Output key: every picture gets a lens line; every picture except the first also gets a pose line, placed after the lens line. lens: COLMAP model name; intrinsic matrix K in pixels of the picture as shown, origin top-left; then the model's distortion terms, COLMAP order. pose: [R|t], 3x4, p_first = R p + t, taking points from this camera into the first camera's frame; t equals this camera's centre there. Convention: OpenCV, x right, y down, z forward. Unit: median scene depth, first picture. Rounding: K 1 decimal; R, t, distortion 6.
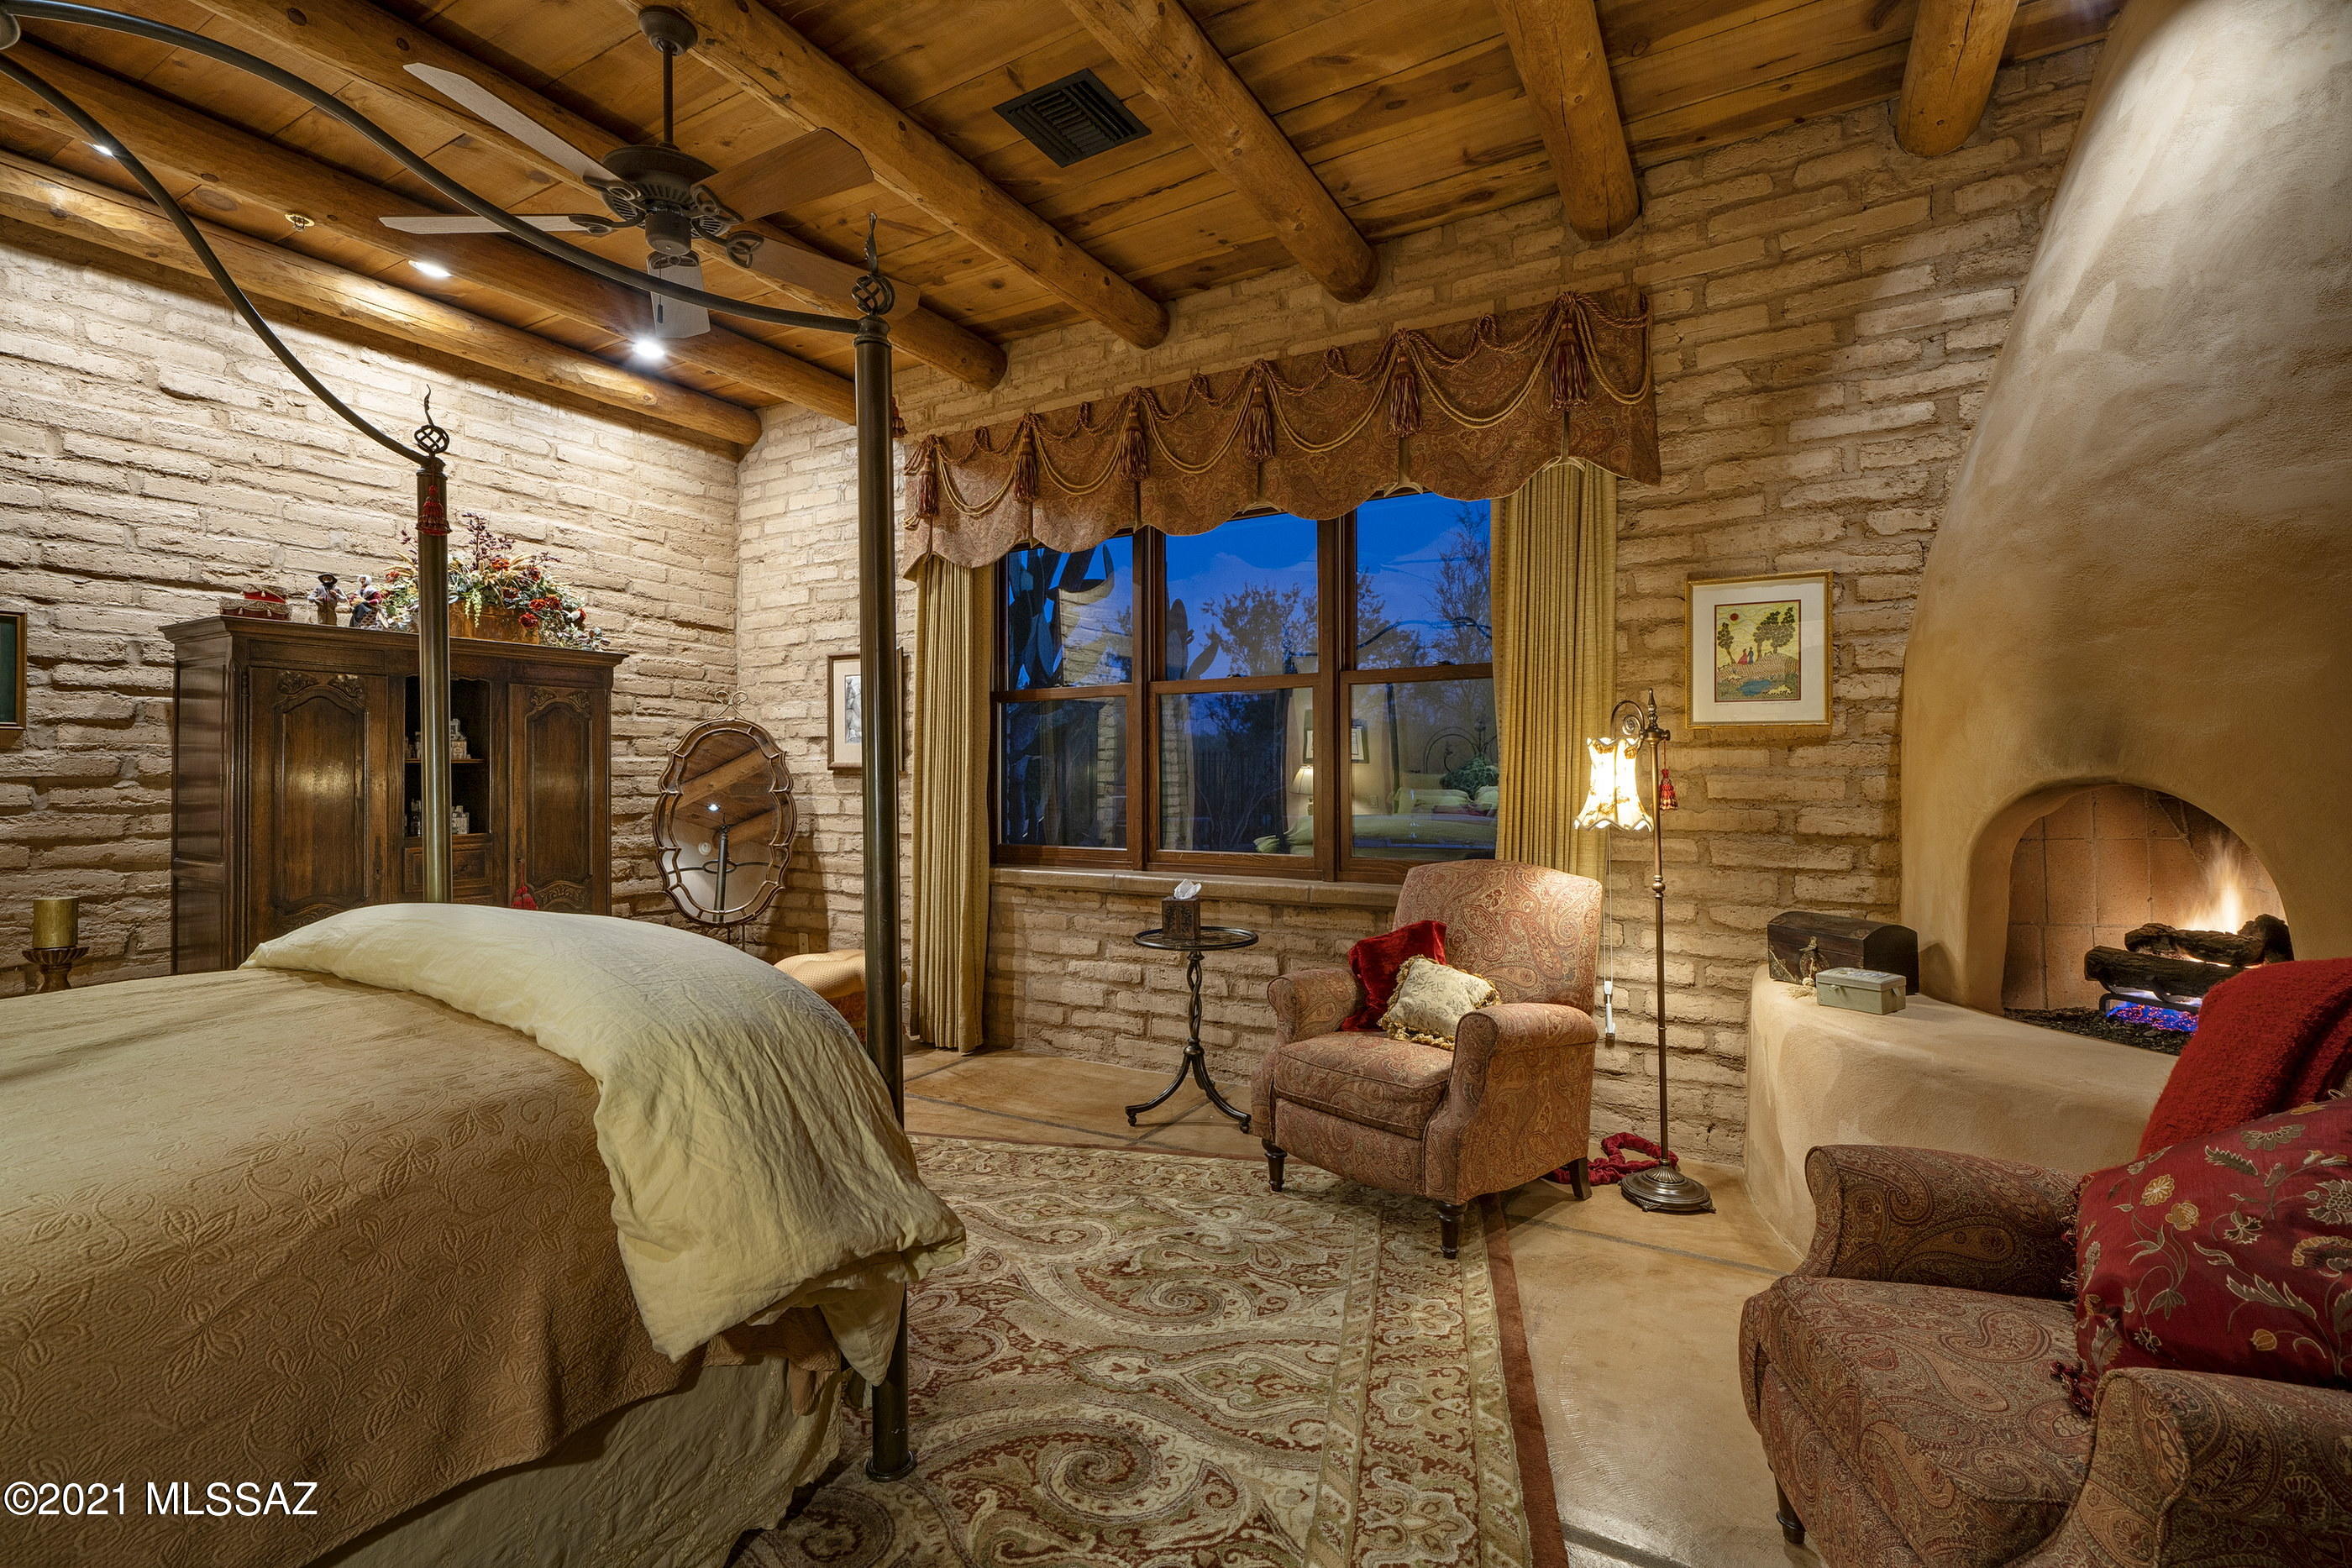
lens RADIAL K [[1048.0, 0, 1174.8], [0, 1048.0, 759.2], [0, 0, 1]] dist [0.001644, 0.000039]
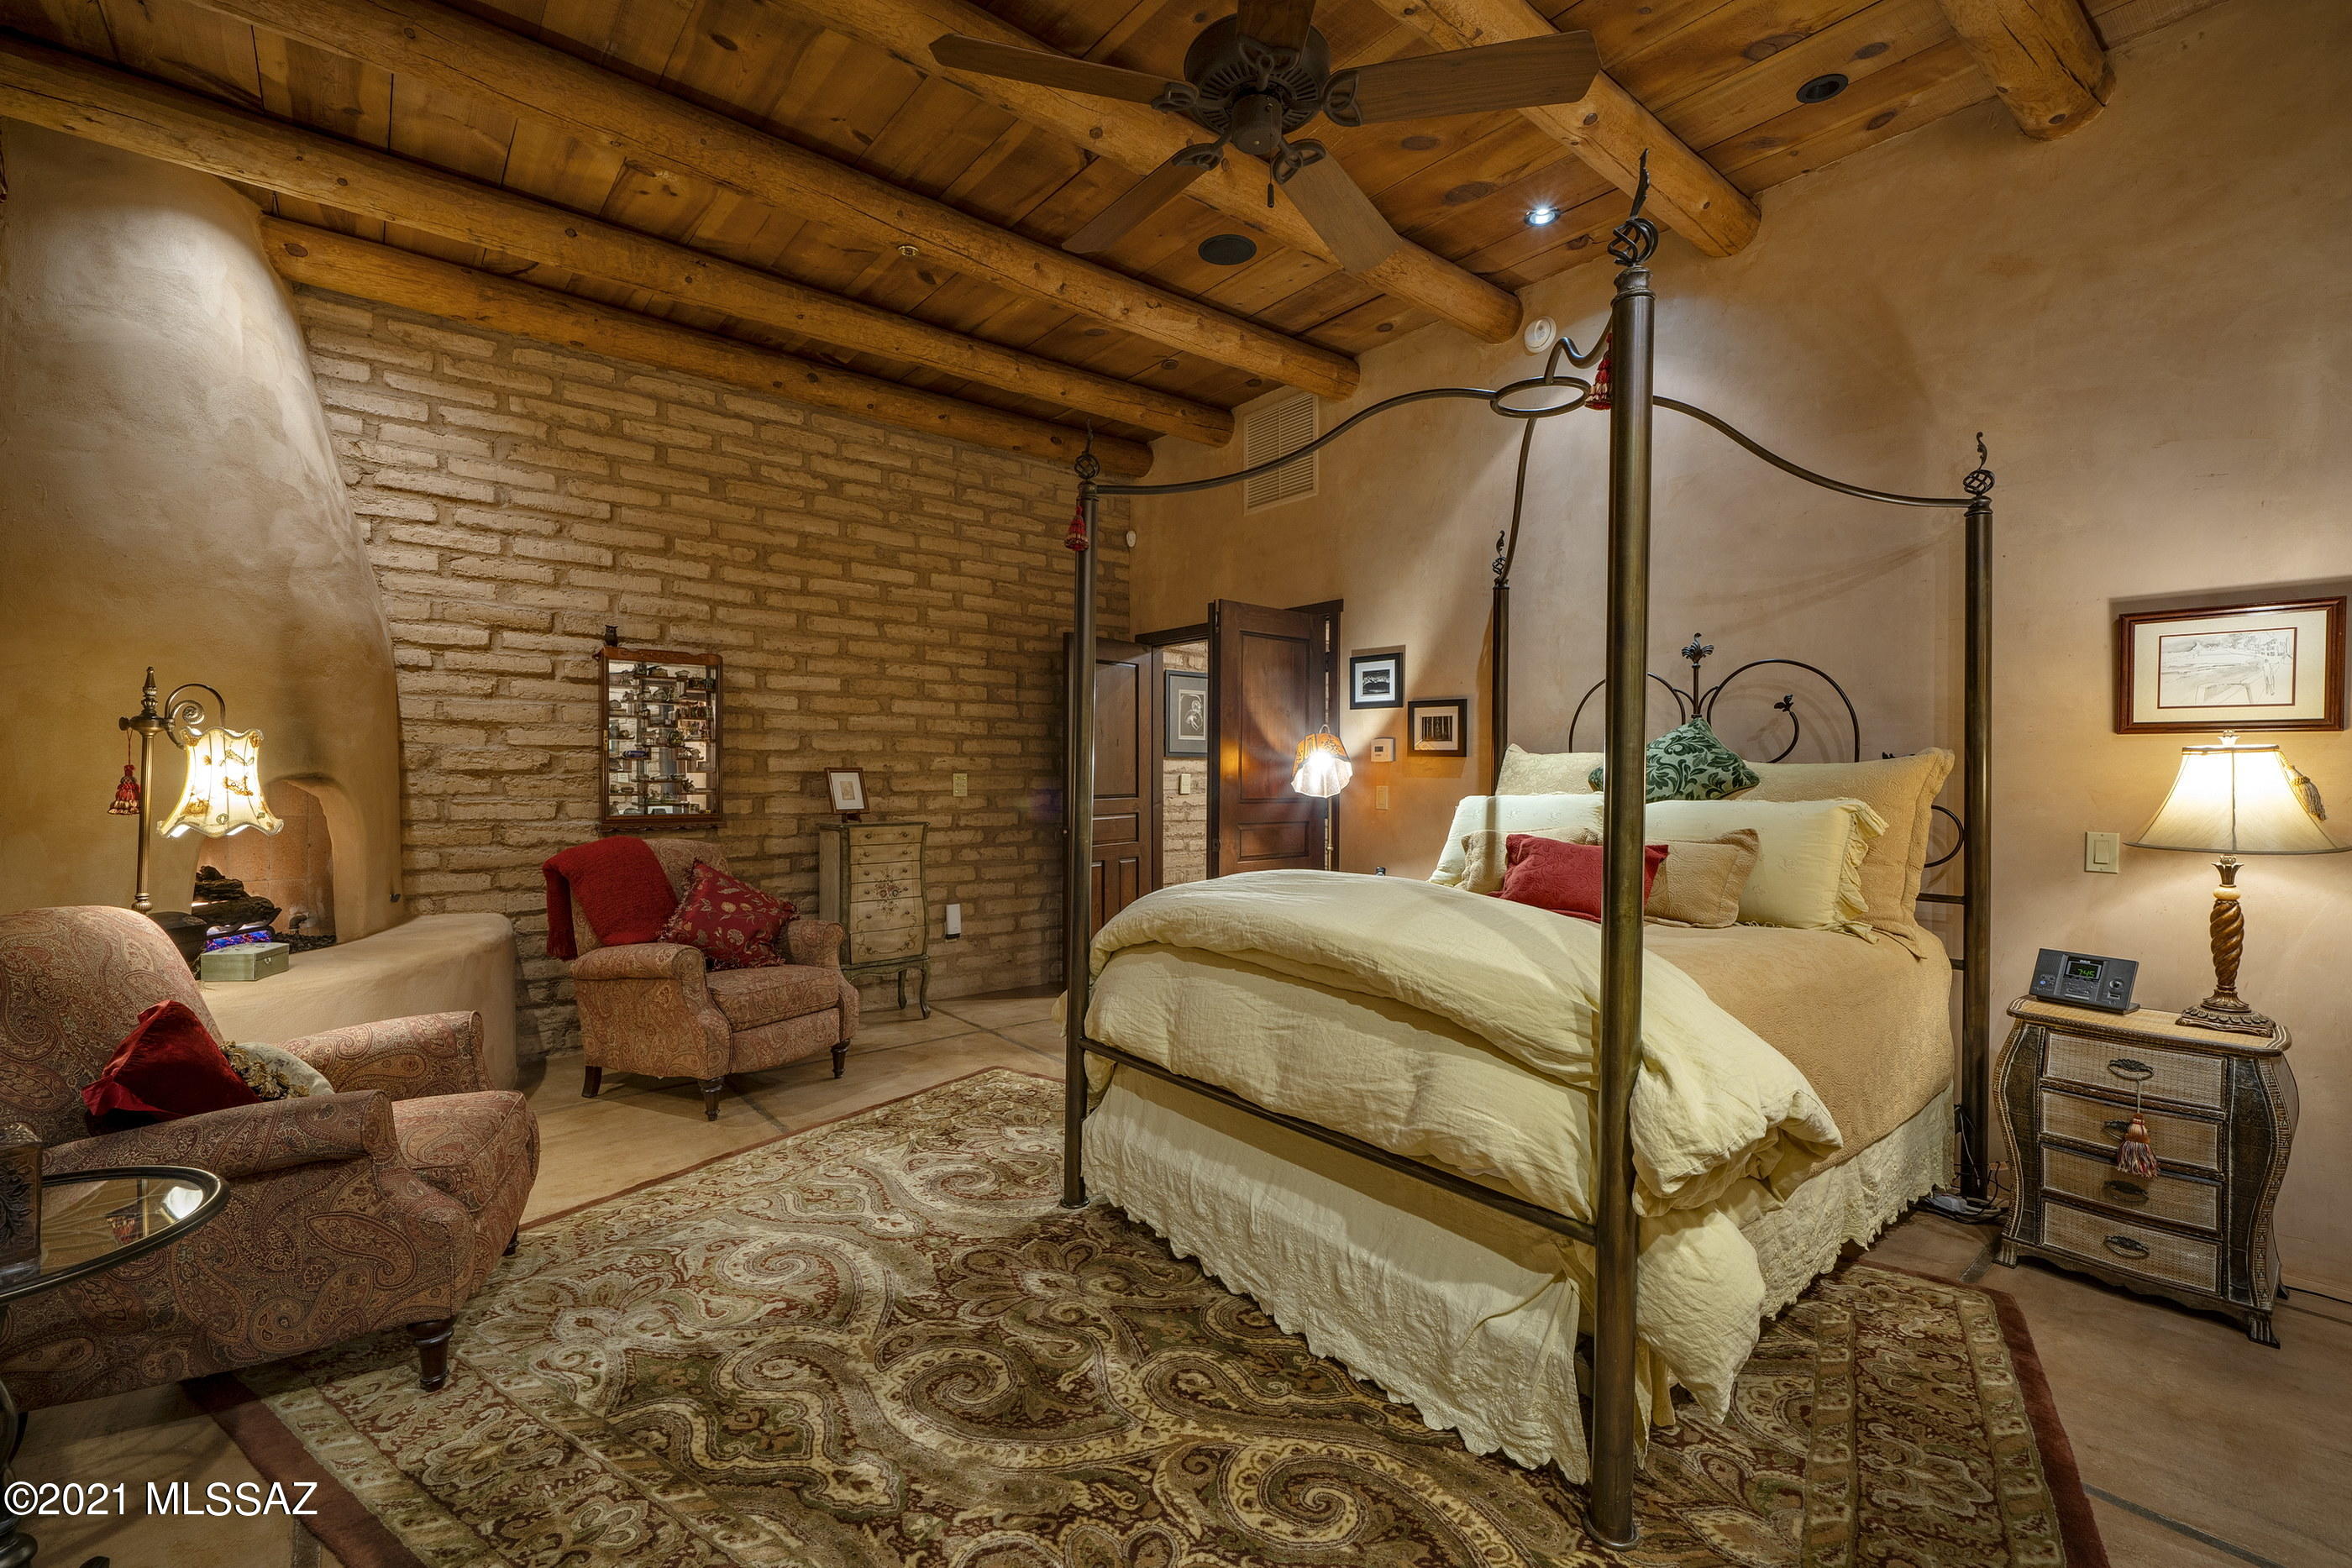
lens RADIAL K [[1021.2, 0, 1161.4], [0, 1021.2, 783.1], [0, 0, 1]] dist [0.000484, 0.000270]
pose [[-0.931525, -0.002736, 0.363667, -0.493462], [-0.003426, 0.999993, -0.001251, 0.018652], [-0.363662, -0.002411, -0.931528, 1.238382]]
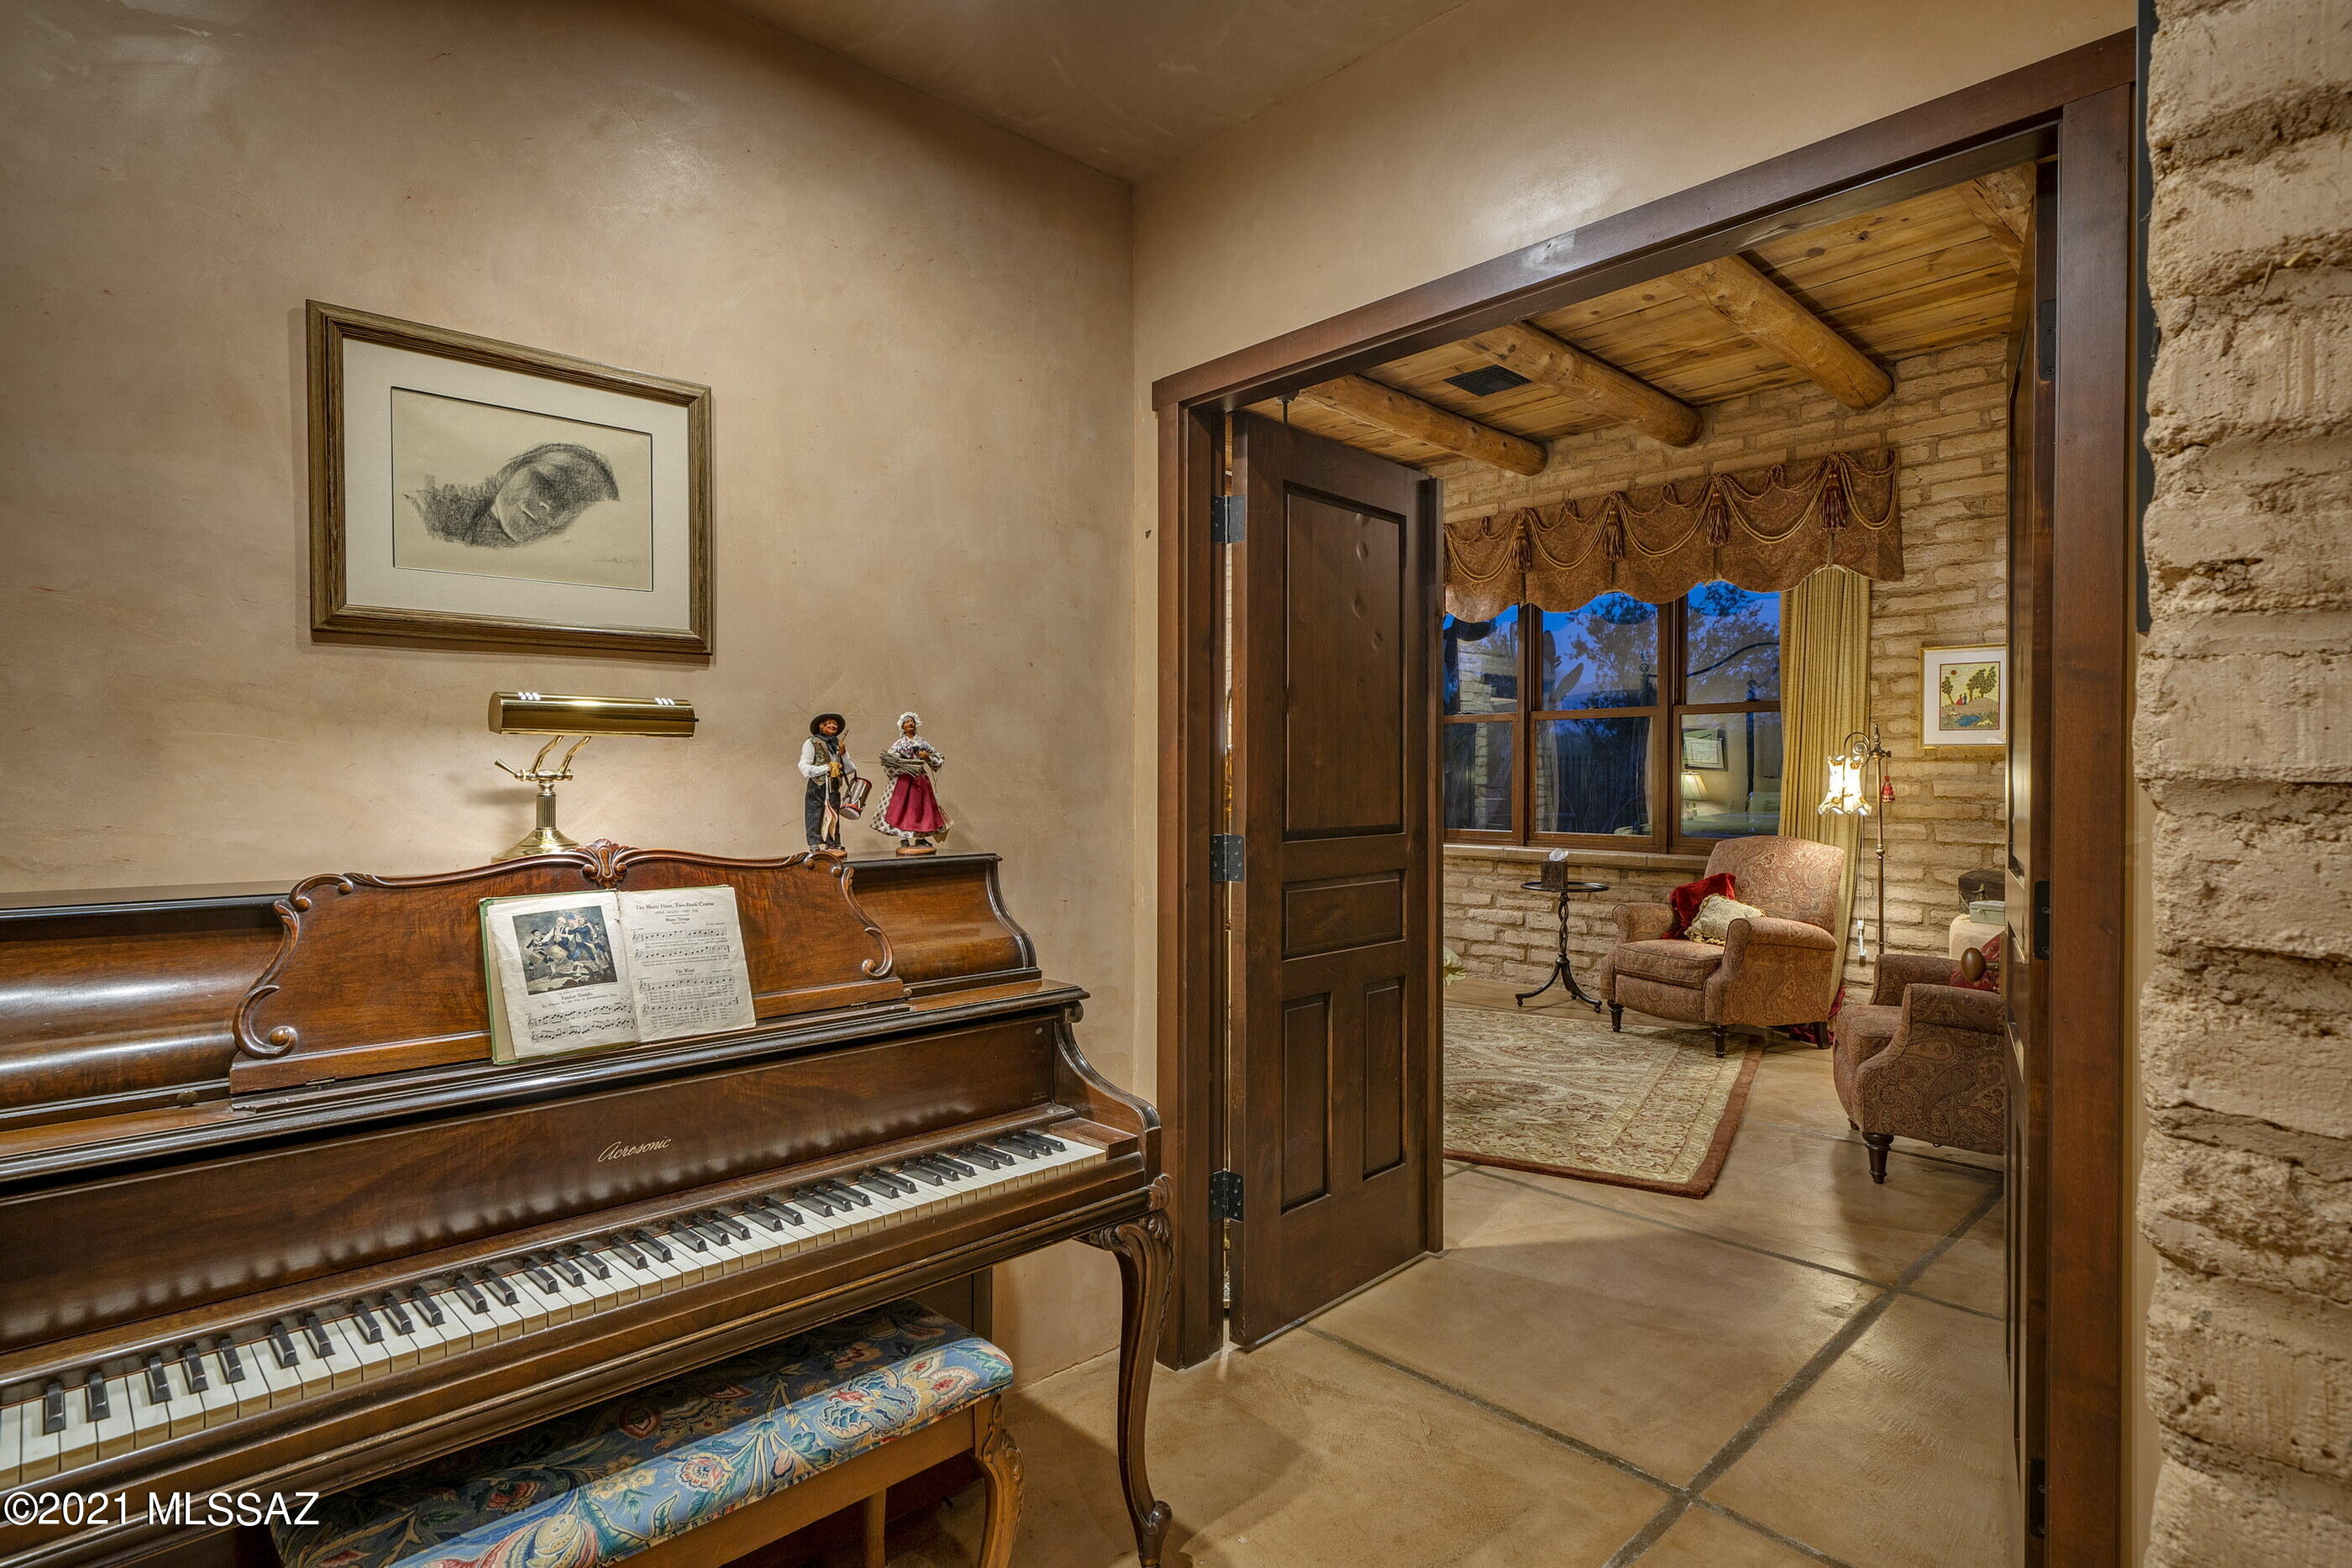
lens RADIAL K [[1180.1, 0, 1178.2], [0, 1180.1, 780.5], [0, 0, 1]] dist [-0.000369, 0.000253]
pose [[0.958390, 0.007362, -0.285367, -0.030302], [-0.002667, 0.999855, 0.016837, -0.008774], [0.285450, -0.015375, 0.958270, -0.812847]]
